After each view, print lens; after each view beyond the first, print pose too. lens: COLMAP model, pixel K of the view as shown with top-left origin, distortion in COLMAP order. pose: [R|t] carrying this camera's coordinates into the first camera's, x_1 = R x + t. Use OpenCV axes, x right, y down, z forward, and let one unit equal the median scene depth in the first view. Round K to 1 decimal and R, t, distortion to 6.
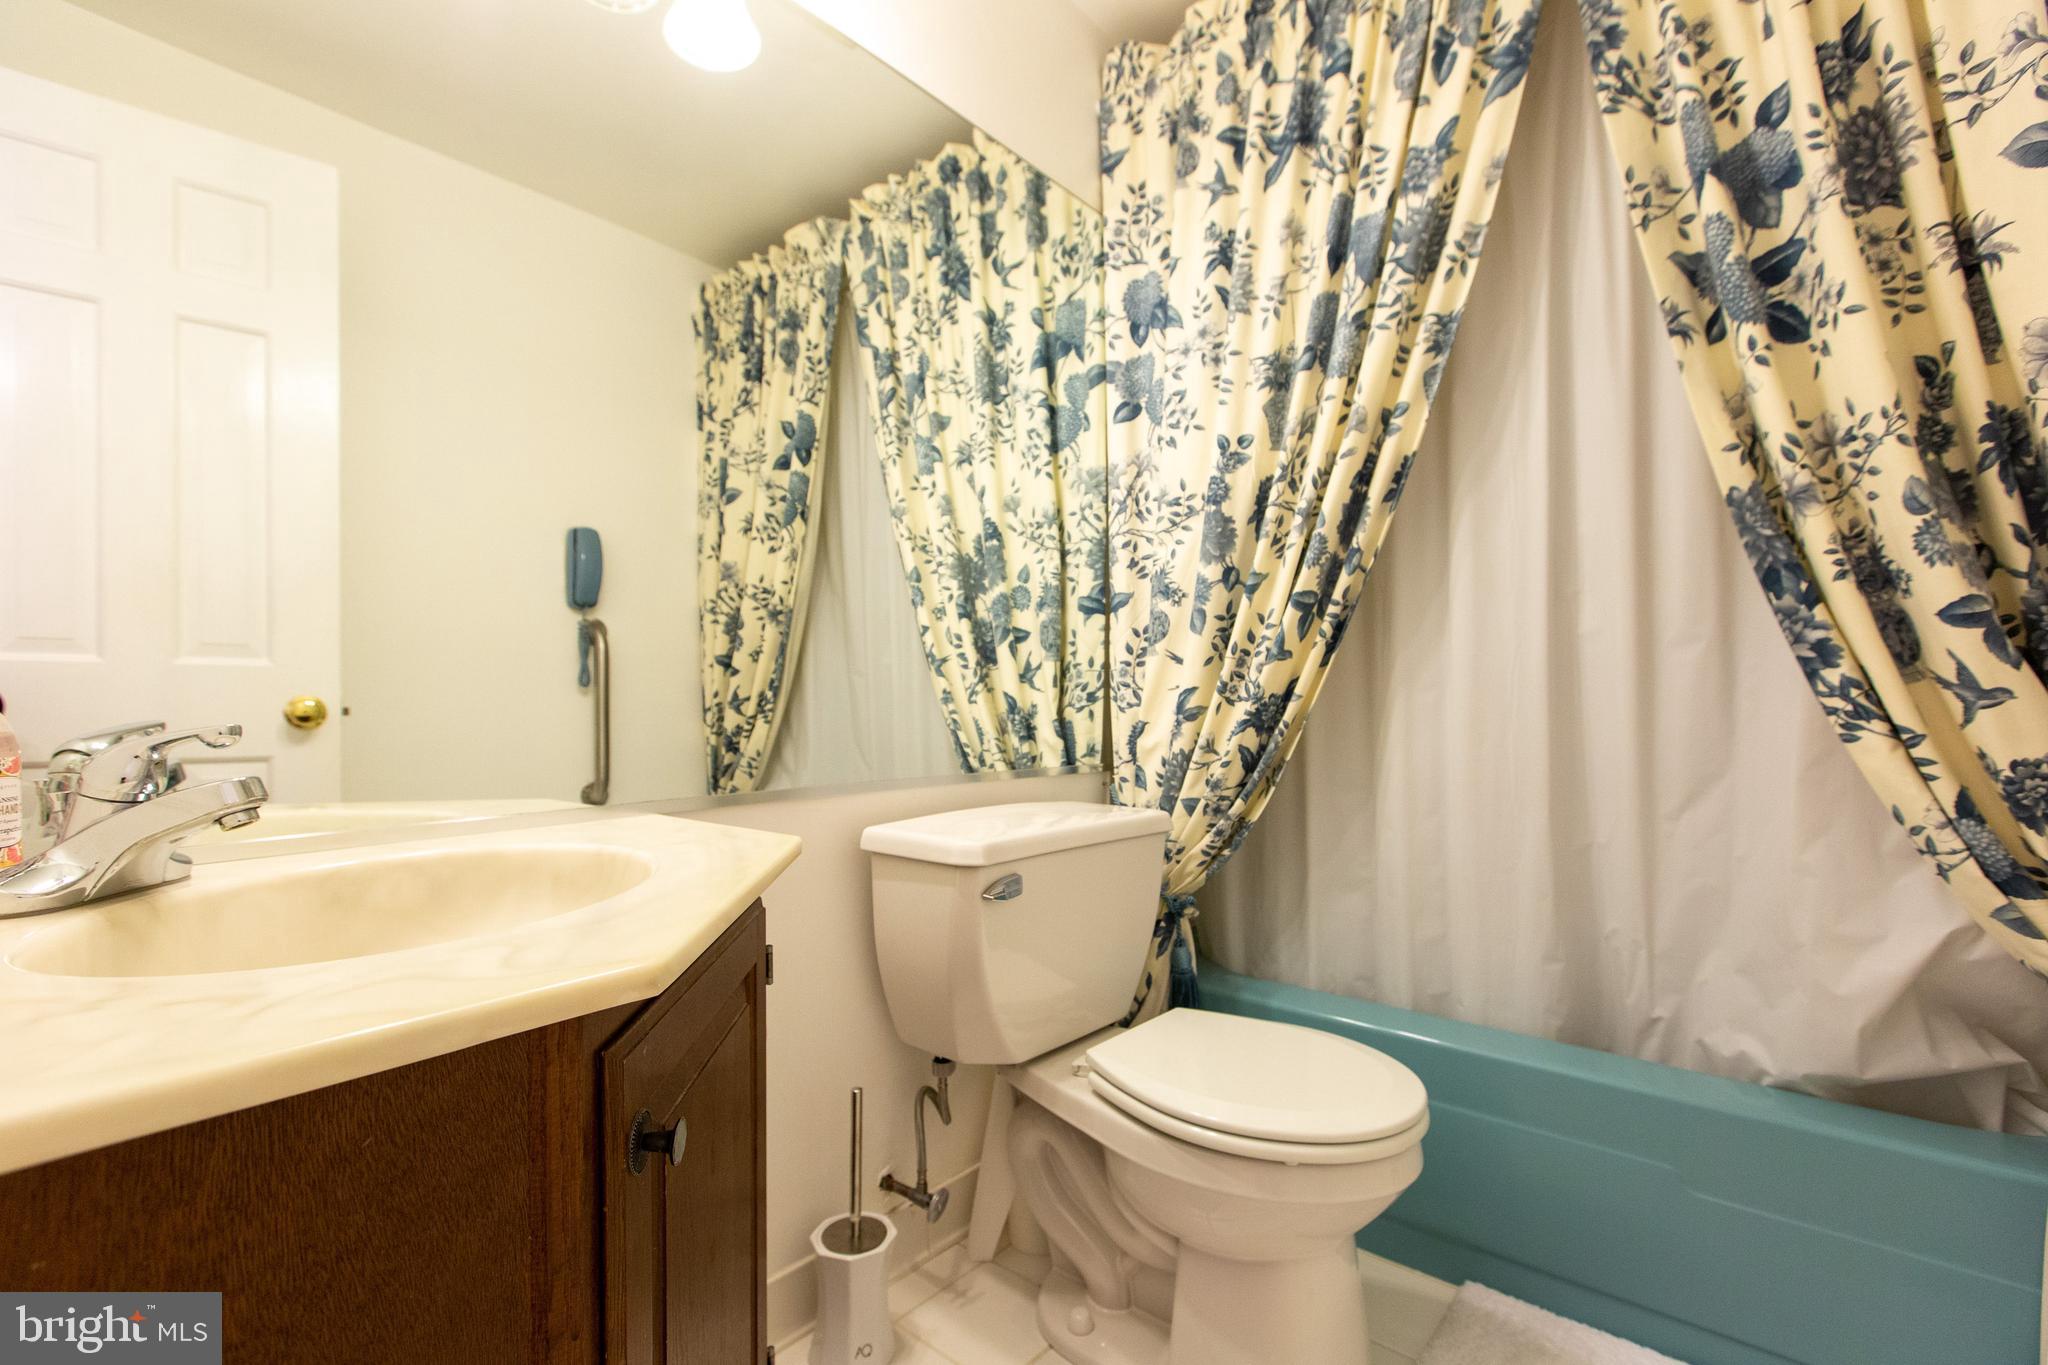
lens RADIAL K [[929.0, 0, 1023.7], [0, 929.0, 696.4], [0, 0, 1]] dist [-0.000434, -0.000824]
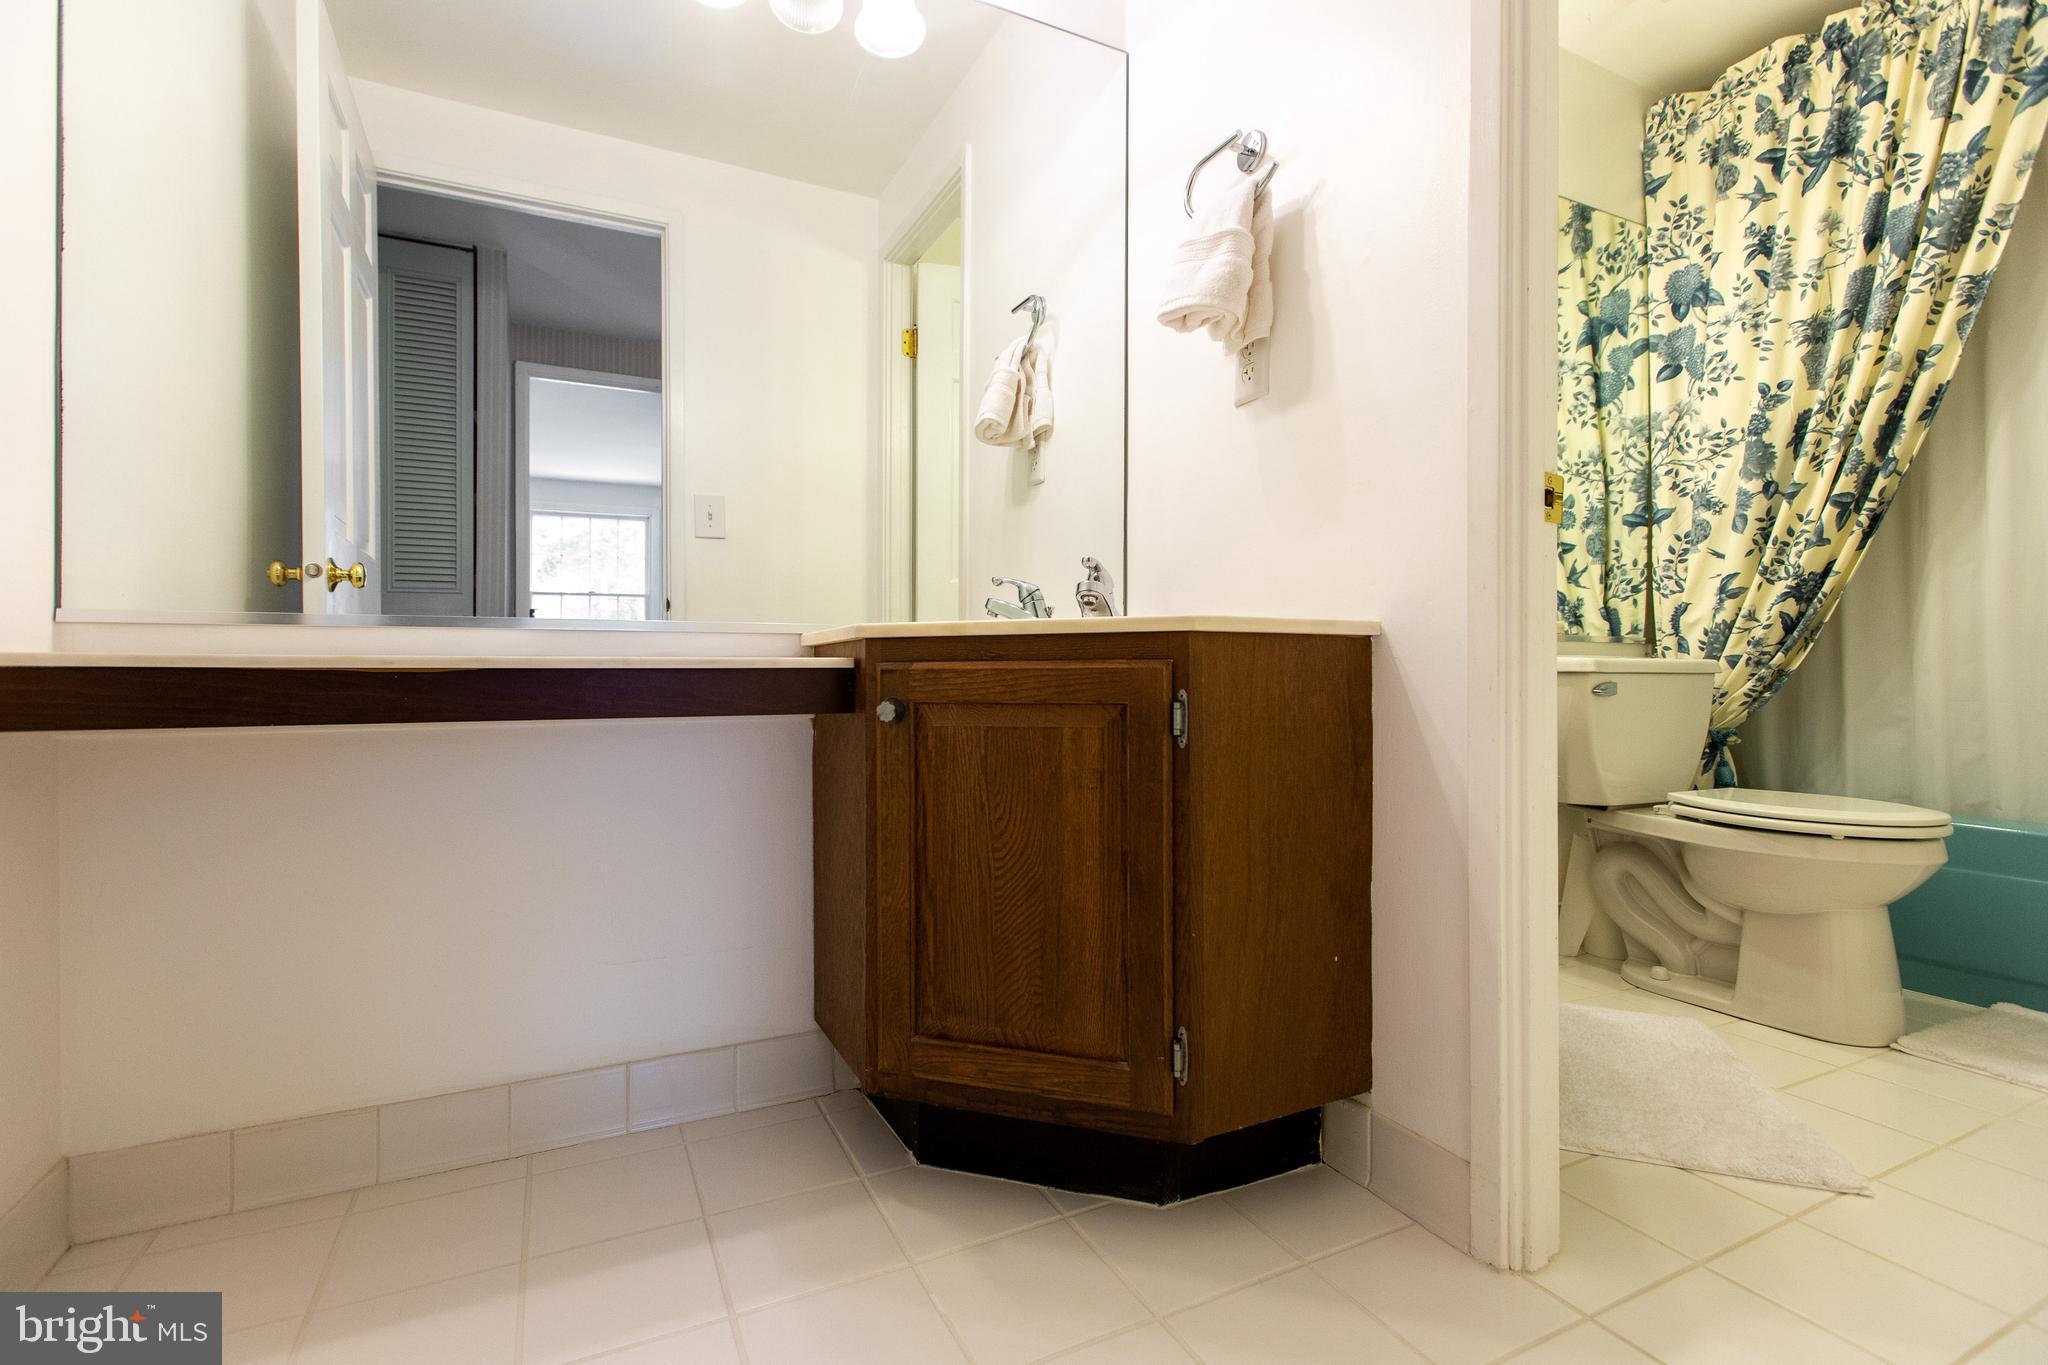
lens RADIAL K [[929.0, 0, 1014.4], [0, 929.0, 664.0], [0, 0, 1]] dist [-0.000434, -0.000824]
pose [[0.912943, -0.001087, -0.408086, -0.227679], [0.001254, 0.999999, 0.000141, 0.123561], [0.408085, -0.000641, 0.912944, -0.668492]]
